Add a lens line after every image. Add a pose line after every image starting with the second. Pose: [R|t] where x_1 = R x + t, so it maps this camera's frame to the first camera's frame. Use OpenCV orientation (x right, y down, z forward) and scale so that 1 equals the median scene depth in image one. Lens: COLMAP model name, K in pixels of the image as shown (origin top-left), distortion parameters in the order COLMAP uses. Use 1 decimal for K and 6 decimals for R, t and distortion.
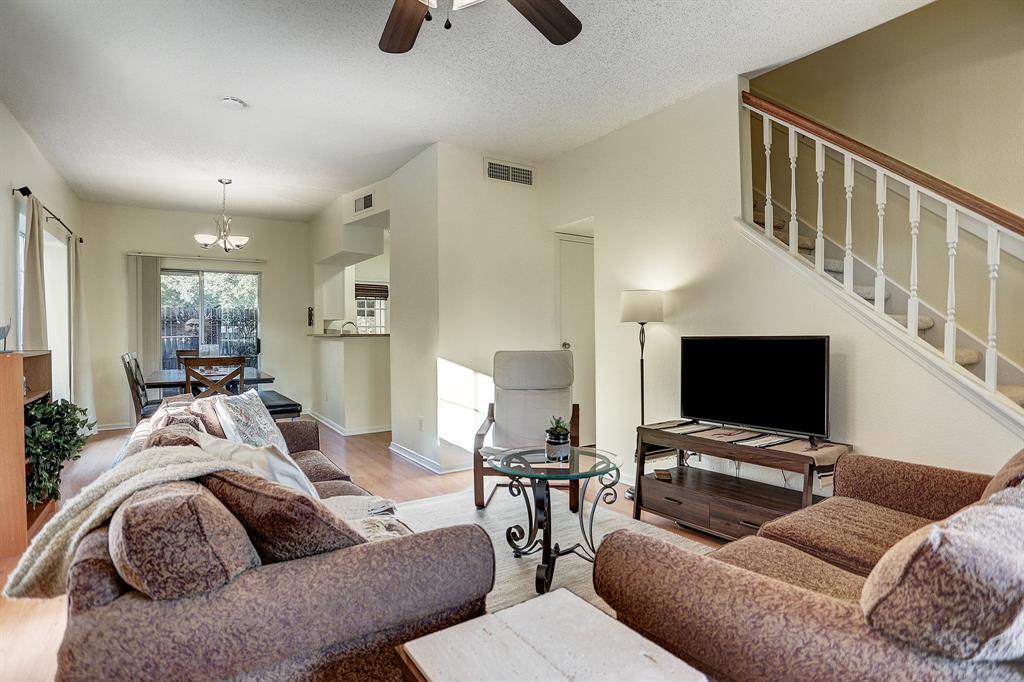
lens RADIAL K [[526.5, 0, 512.0], [0, 526.5, 341.0], [0, 0, 1]] dist [-0.071604, 0.034571]
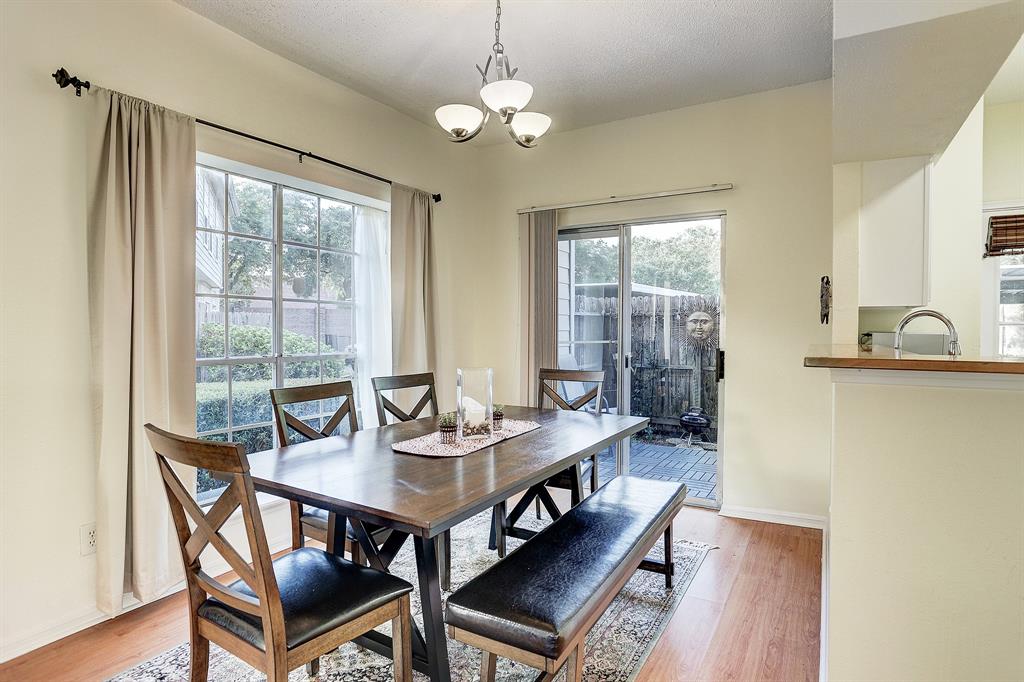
lens RADIAL K [[538.3, 0, 512.0], [0, 538.3, 341.0], [0, 0, 1]] dist [-0.032676, 0.000353]
pose [[0.441823, 0.025134, -0.896750, -0.141638], [-0.017318, 0.999660, 0.019486, -0.021173], [0.896935, 0.006921, 0.442109, 0.671215]]
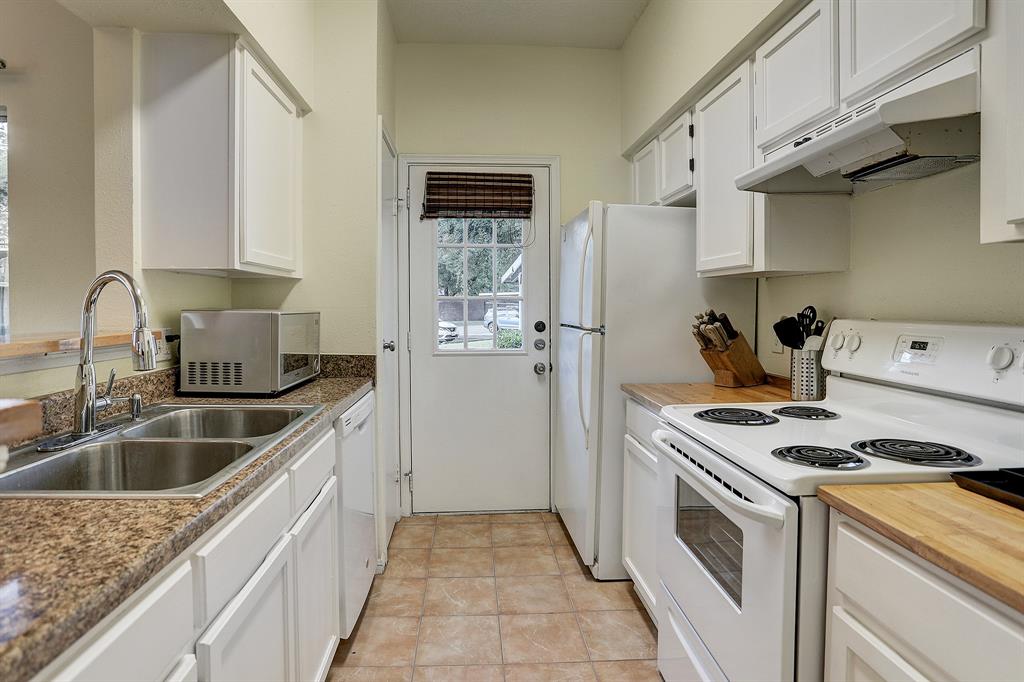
lens RADIAL K [[537.2, 0, 509.9], [0, 537.2, 315.3], [0, 0, 1]] dist [-0.005211, -0.000886]
pose [[0.874499, 0.013370, -0.484842, -0.122077], [-0.010261, 0.999906, 0.009066, -0.028230], [0.484918, -0.002953, 0.874555, 0.980765]]
